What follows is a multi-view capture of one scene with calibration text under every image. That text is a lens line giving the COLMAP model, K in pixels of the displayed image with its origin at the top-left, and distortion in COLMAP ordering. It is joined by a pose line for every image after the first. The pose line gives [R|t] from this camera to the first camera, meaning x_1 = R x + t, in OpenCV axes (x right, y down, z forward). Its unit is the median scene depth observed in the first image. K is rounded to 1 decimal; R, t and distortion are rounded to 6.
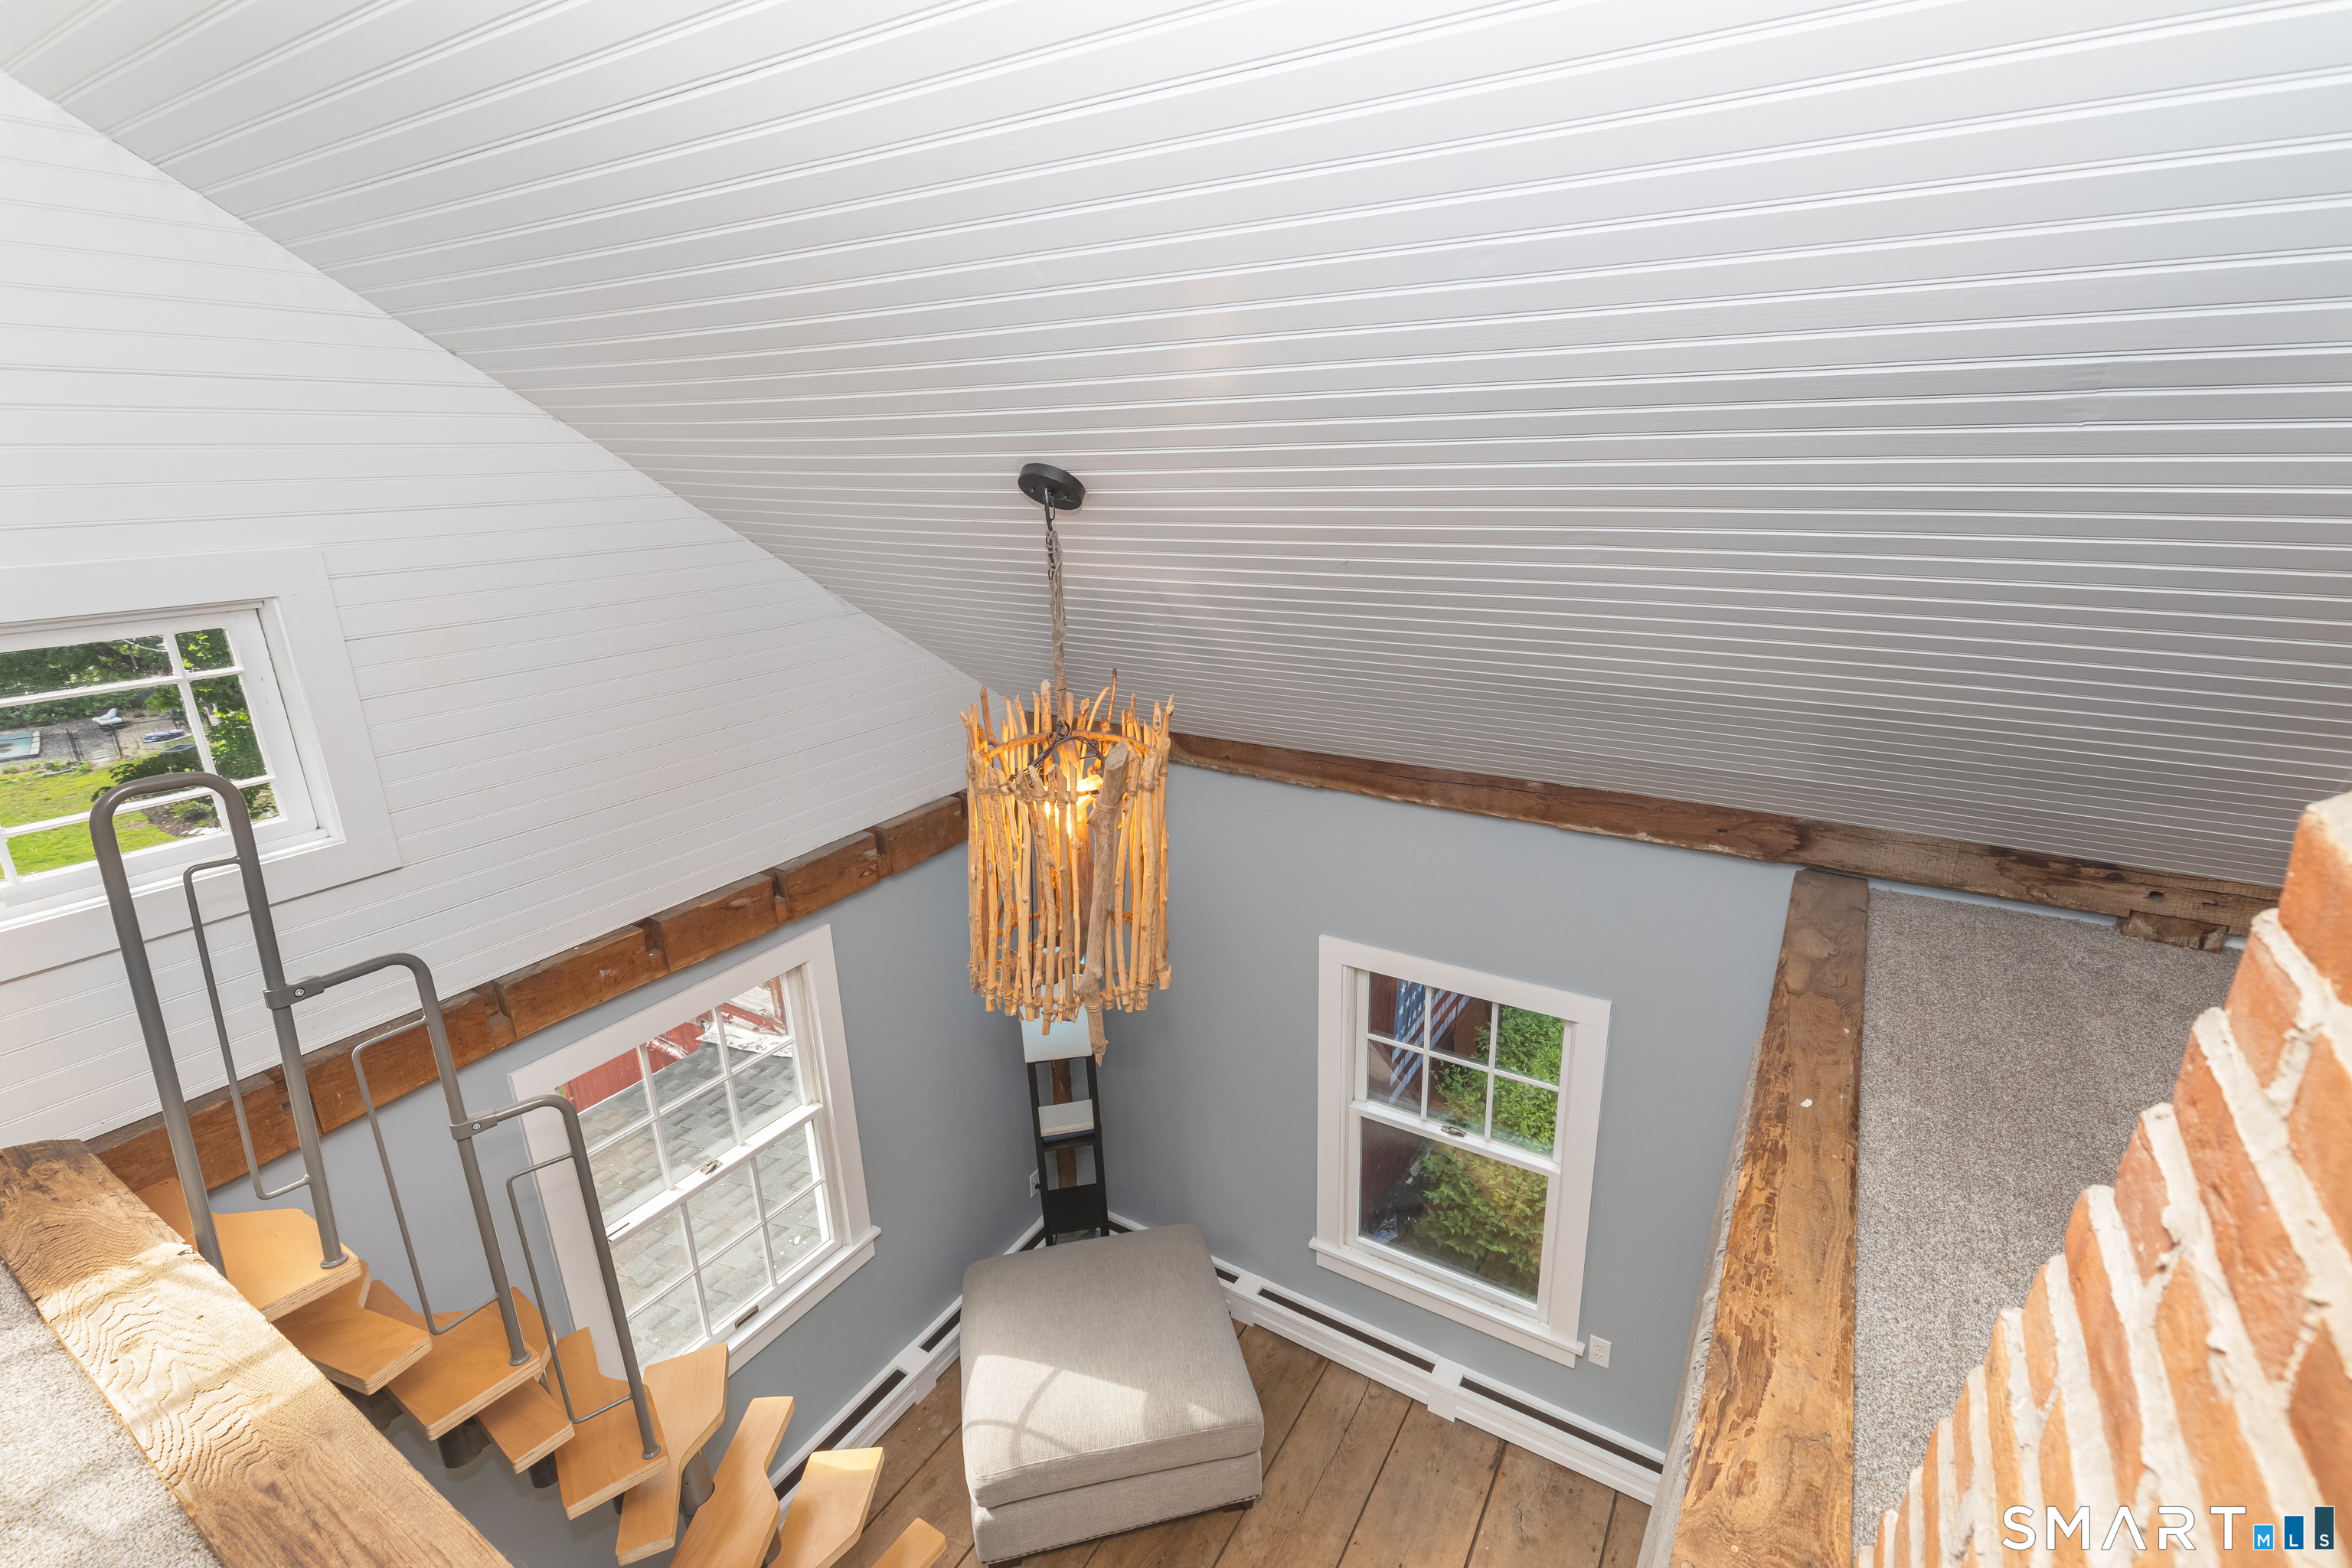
lens RADIAL K [[1081.3, 0, 1167.8], [0, 1081.3, 759.9], [0, 0, 1]] dist [0.009542, -0.000387]
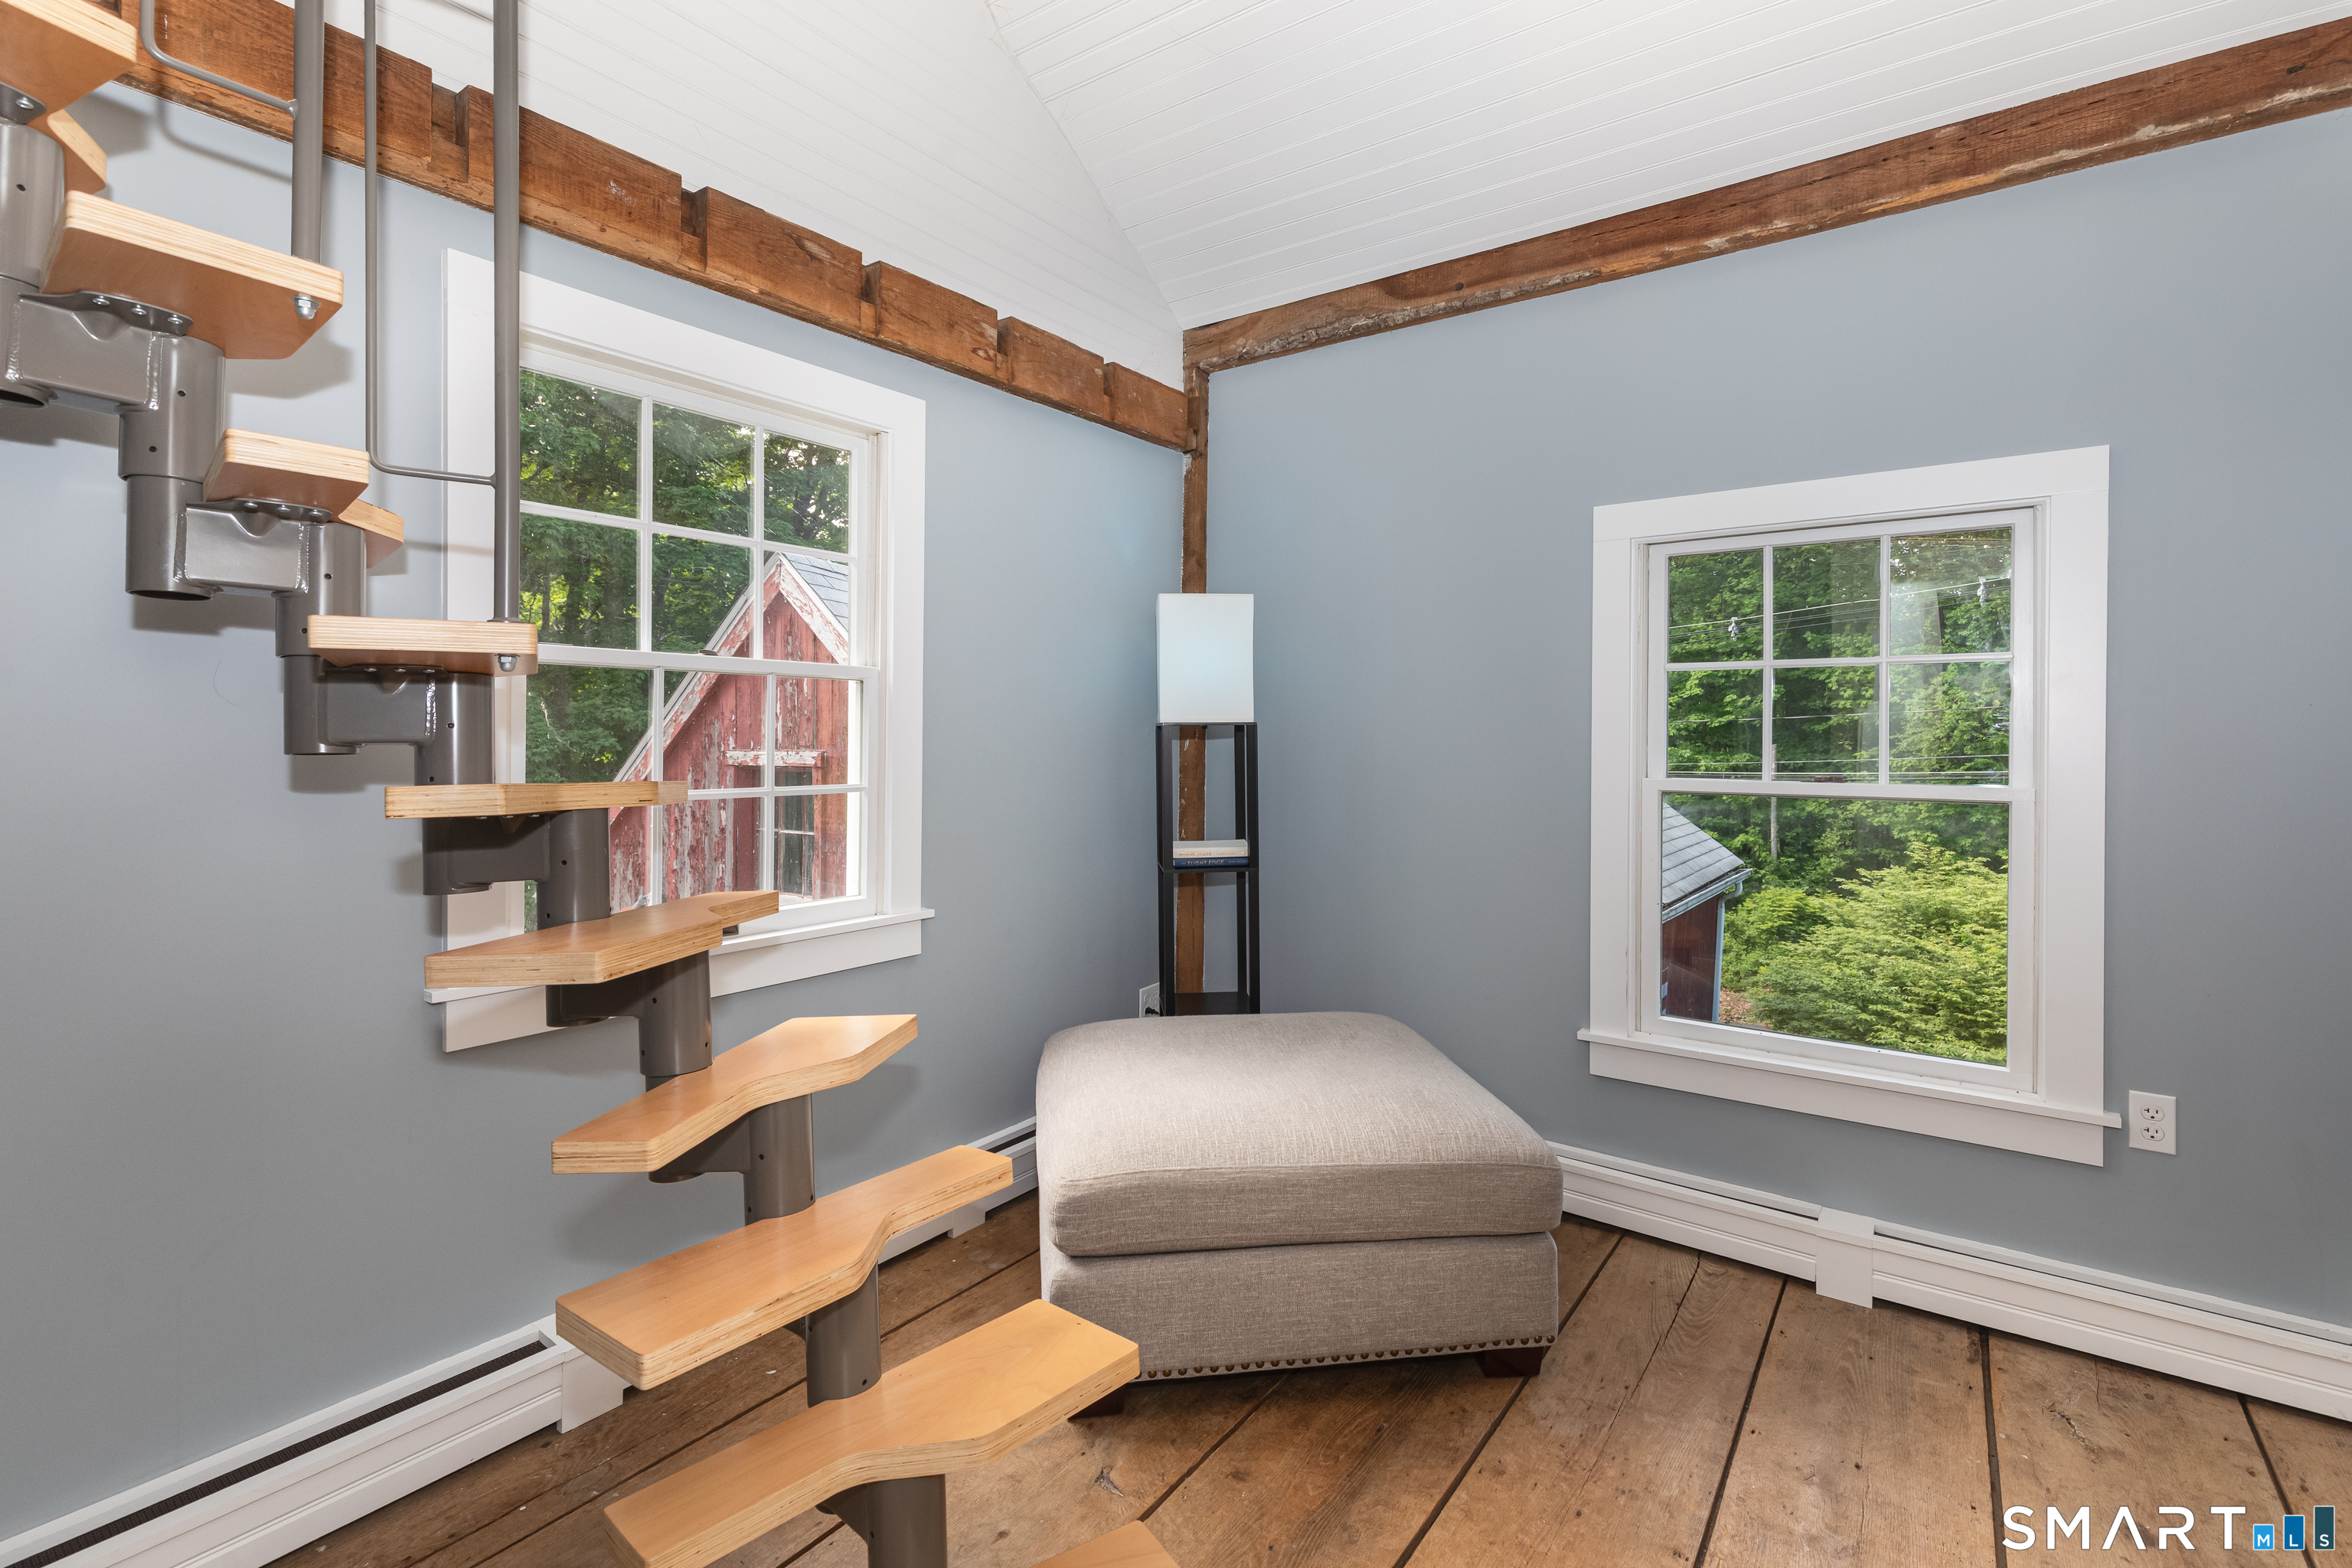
lens RADIAL K [[1081.3, 0, 1165.4], [0, 1081.3, 750.0], [0, 0, 1]] dist [0.009542, -0.000387]
pose [[0.996434, 0.040355, -0.074094, -0.083374], [-0.060724, 0.952717, -0.297728, 0.562087], [0.058576, 0.301166, 0.951771, 0.368050]]
